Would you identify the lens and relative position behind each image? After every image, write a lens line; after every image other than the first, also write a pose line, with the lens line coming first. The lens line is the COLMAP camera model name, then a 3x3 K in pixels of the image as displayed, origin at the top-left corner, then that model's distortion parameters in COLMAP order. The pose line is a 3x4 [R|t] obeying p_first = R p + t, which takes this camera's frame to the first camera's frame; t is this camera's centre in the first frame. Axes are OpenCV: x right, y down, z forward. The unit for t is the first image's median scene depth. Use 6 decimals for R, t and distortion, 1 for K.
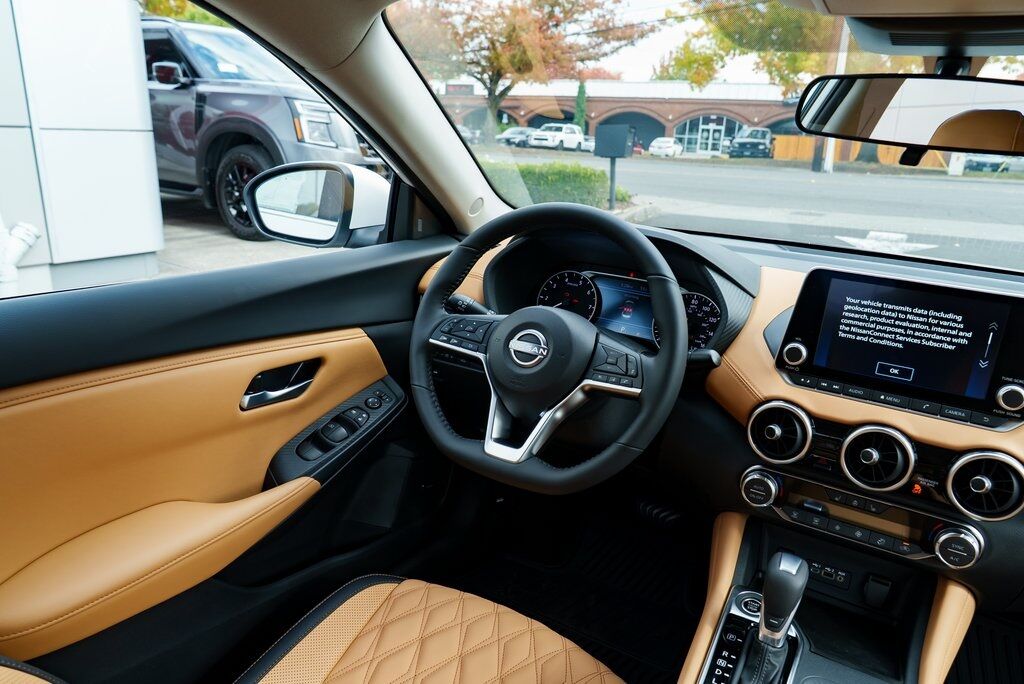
lens RADIAL K [[697.6, 0, 510.8], [0, 697.6, 347.2], [0, 0, 1]] dist [-0.018757, 0.009426]
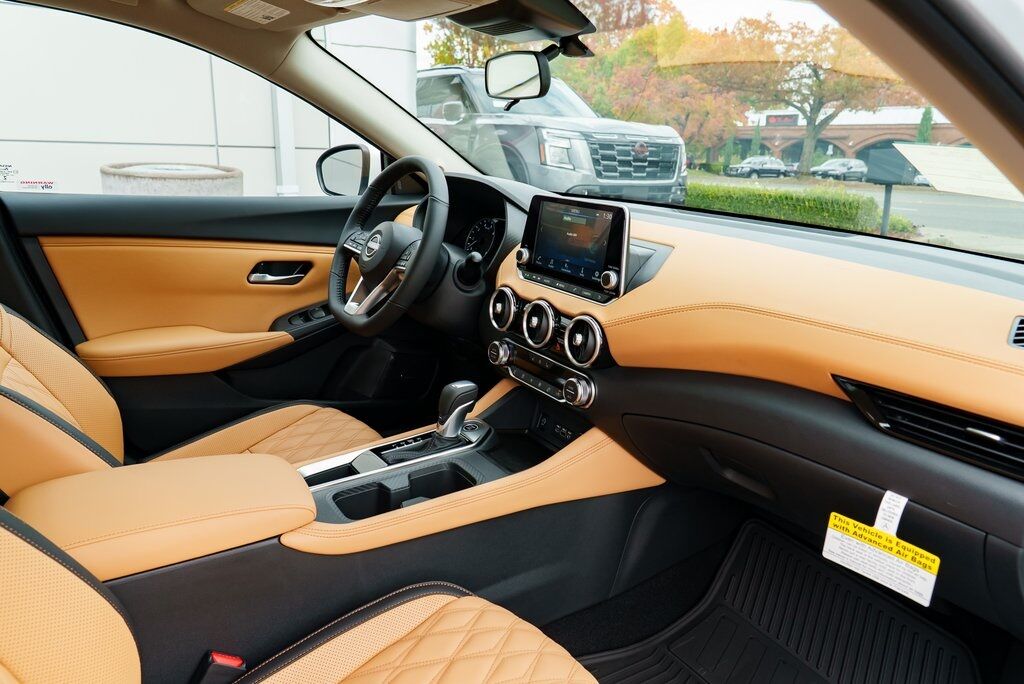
lens RADIAL K [[701.9, 0, 489.2], [0, 701.9, 337.8], [0, 0, 1]] dist [-0.008726, -0.002956]
pose [[0.893797, 0.097660, -0.437708, 0.704942], [-0.124278, 0.991715, -0.032506, 0.163152], [0.430907, 0.083451, 0.898529, -0.214661]]
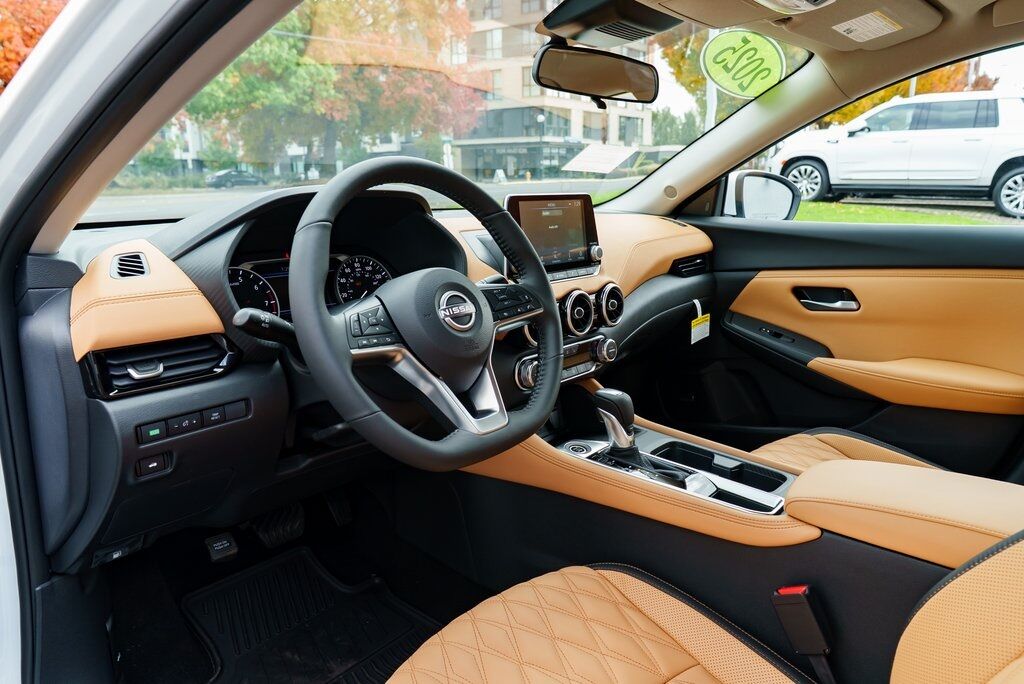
lens RADIAL K [[716.1, 0, 517.5], [0, 716.1, 308.2], [0, 0, 1]] dist [0.005057, 0.006784]
pose [[0.143054, -0.227170, 0.963291, -0.636176], [0.312102, 0.933995, 0.173913, -0.103051], [-0.939217, 0.275766, 0.204512, 0.535492]]
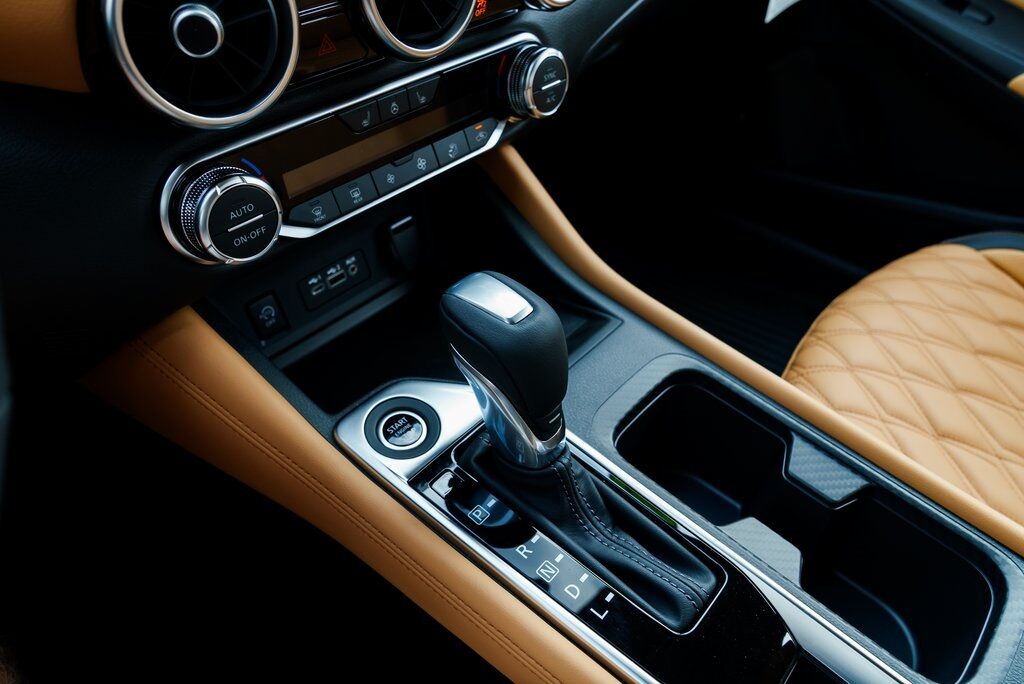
lens RADIAL K [[688.6, 0, 505.0], [0, 688.6, 336.0], [0, 0, 1]] dist [-0.007676, 0.001453]
pose [[0.197990, -0.703871, 0.682177, 0.069905], [0.296927, 0.706323, 0.642606, 0.043674], [-0.934149, 0.075328, 0.348843, 0.547233]]
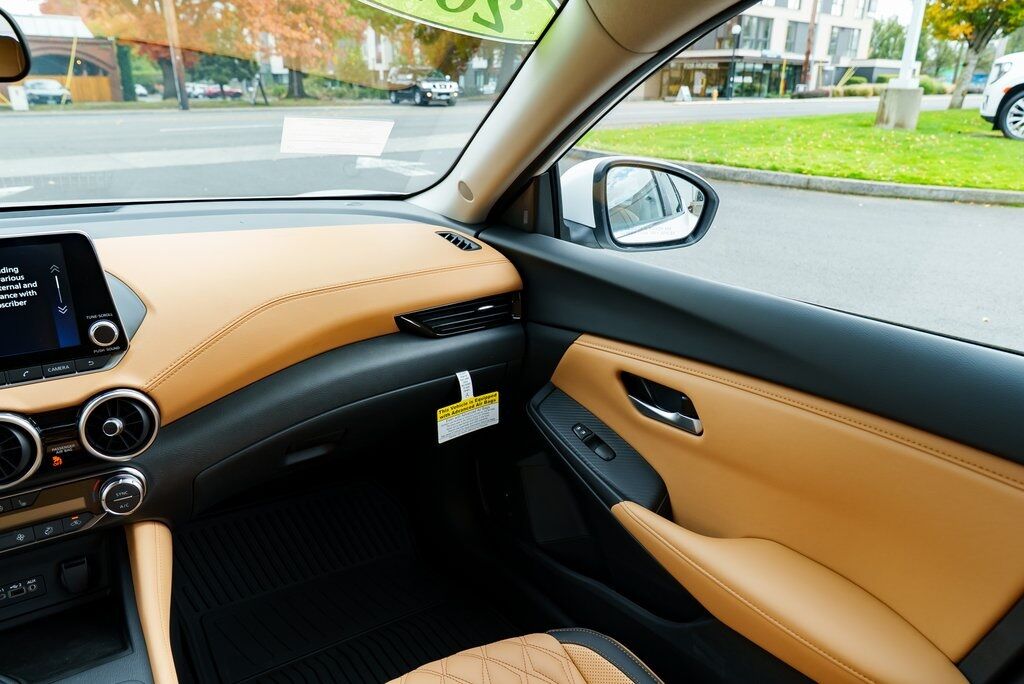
lens RADIAL K [[697.6, 0, 510.8], [0, 697.6, 347.2], [0, 0, 1]] dist [-0.018757, 0.009426]
pose [[0.411415, -0.357162, 0.838554, 0.079114], [0.281704, 0.924806, 0.255689, 0.001150], [-0.866822, 0.131030, 0.481093, 0.016906]]
